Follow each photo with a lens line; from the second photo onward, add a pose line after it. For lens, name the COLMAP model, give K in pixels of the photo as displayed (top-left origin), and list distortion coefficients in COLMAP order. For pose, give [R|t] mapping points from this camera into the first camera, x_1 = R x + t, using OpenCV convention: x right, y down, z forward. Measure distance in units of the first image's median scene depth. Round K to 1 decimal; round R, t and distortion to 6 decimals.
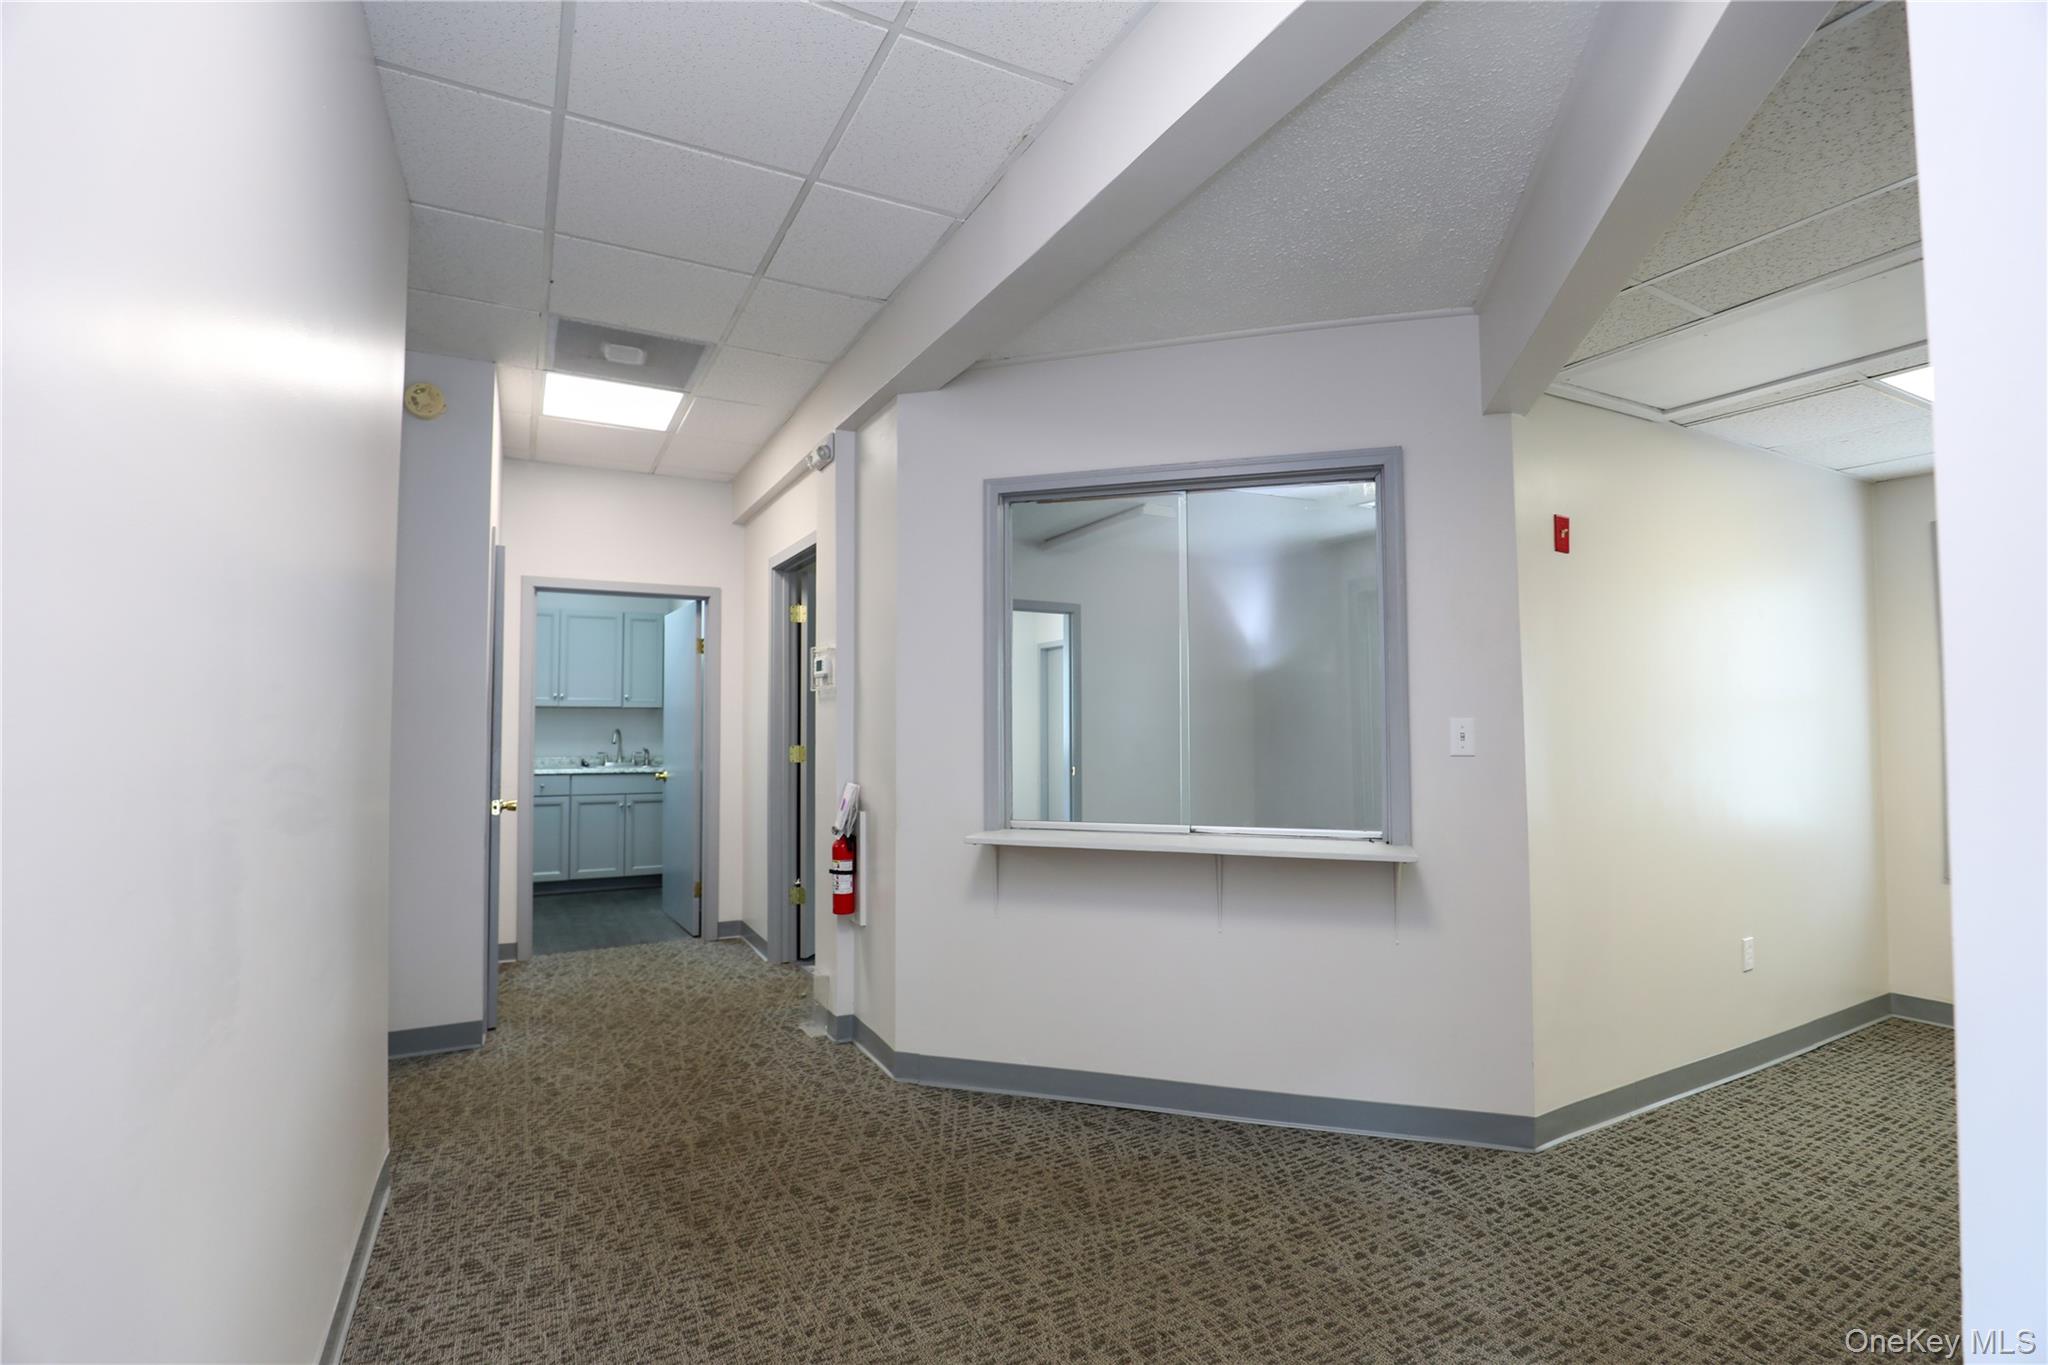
lens RADIAL K [[941.6, 0, 1024.0], [0, 941.6, 682.5], [0, 0, 1]] dist [-0.040864, 0.011948]
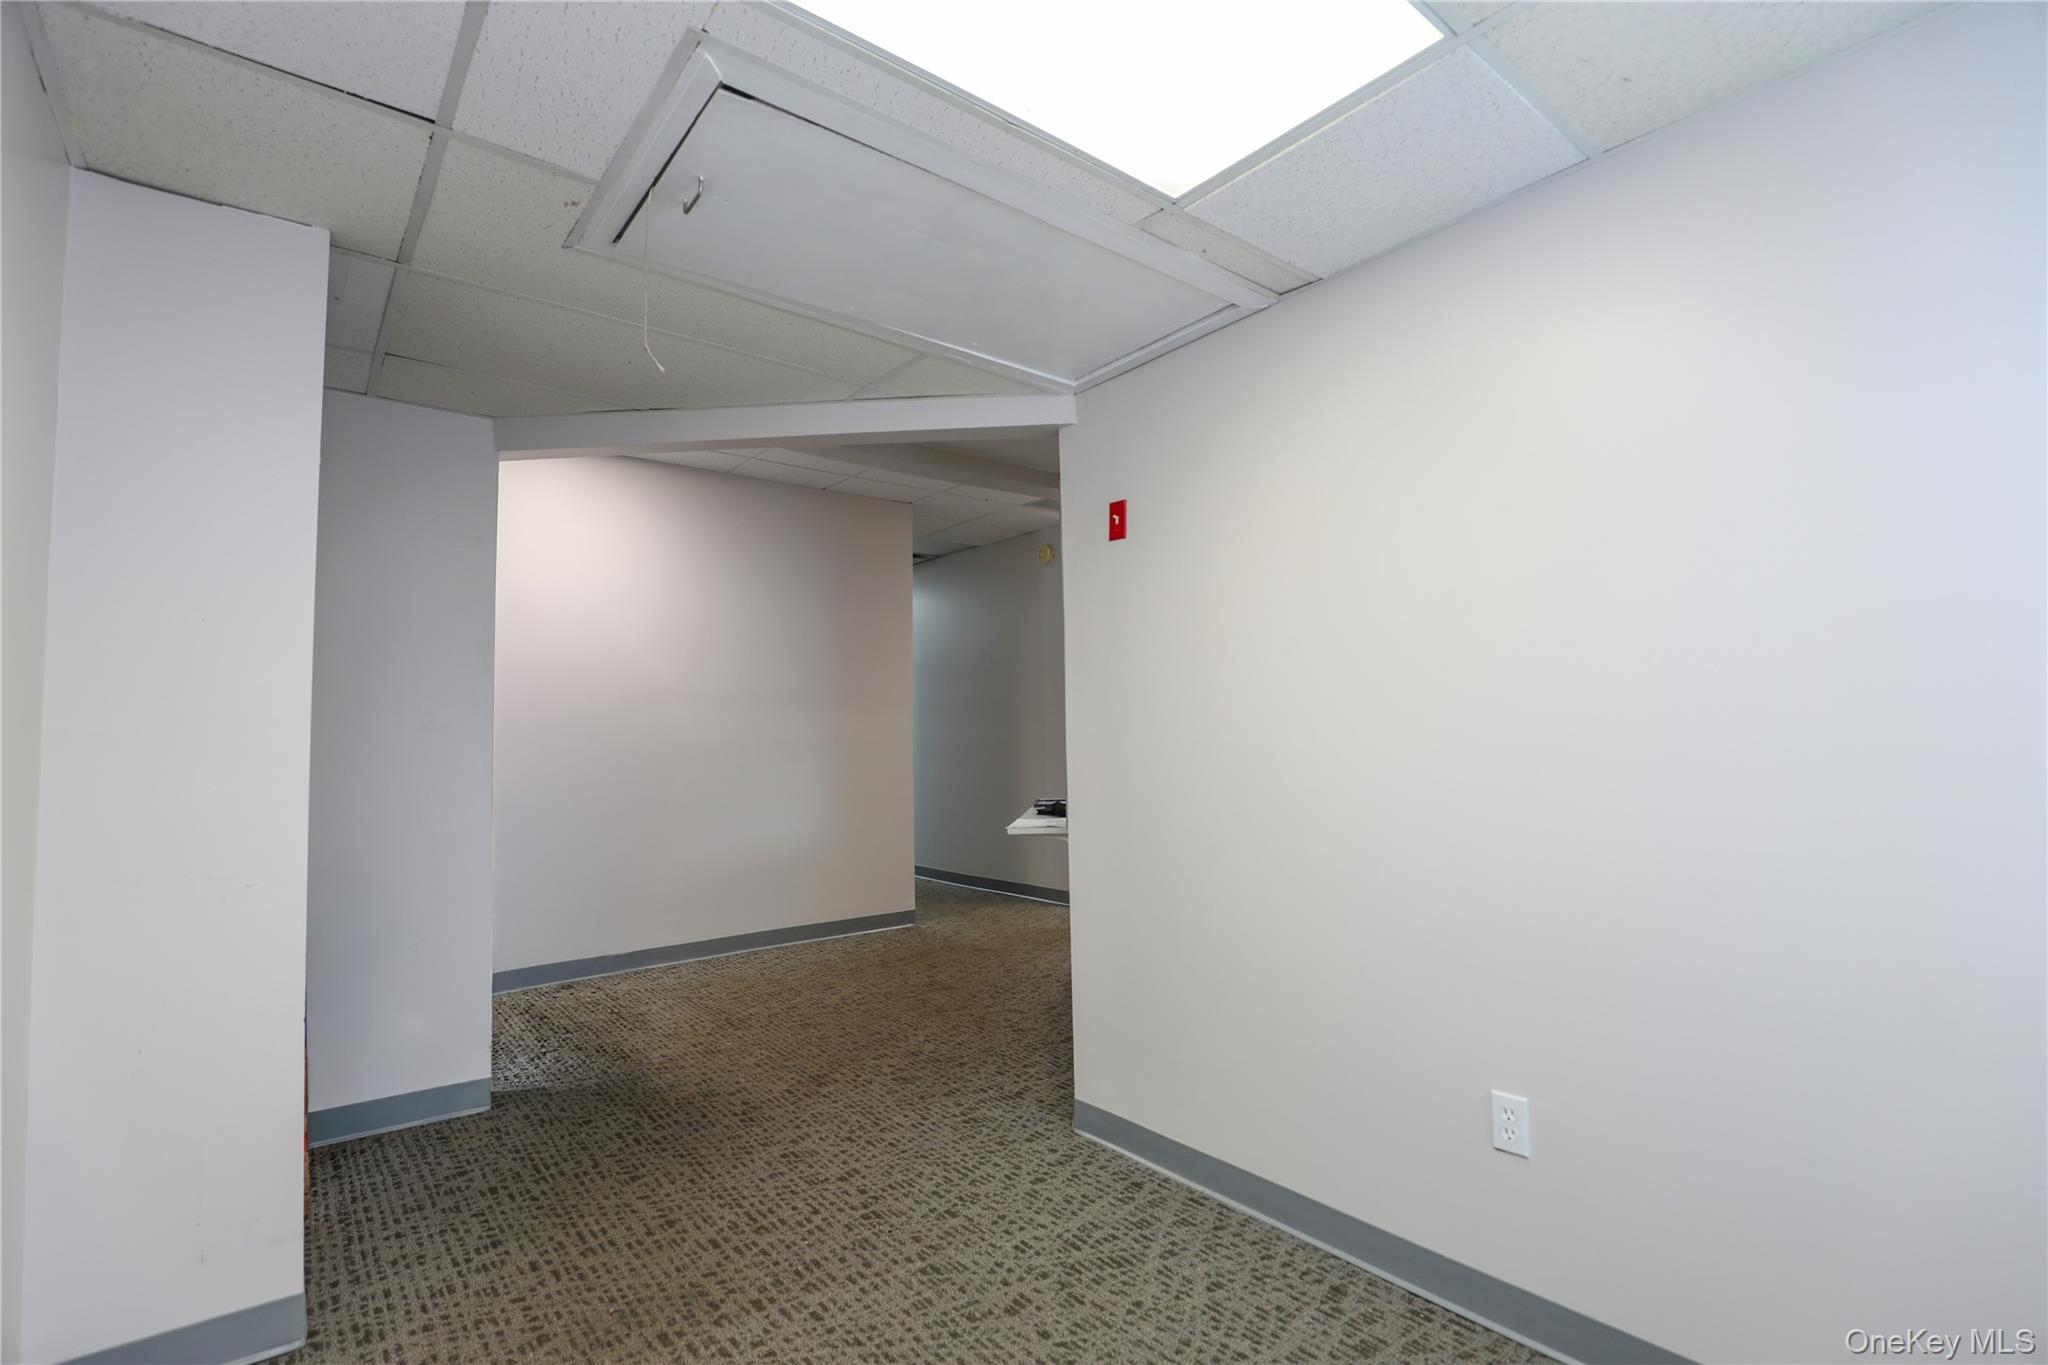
lens RADIAL K [[941.6, 0, 1024.0], [0, 941.6, 682.5], [0, 0, 1]] dist [-0.040864, 0.011948]
pose [[0.185484, -0.056832, -0.981002, 1.539684], [0.052473, 0.997475, -0.047865, 0.048522], [0.981245, -0.042598, 0.187998, 0.736315]]
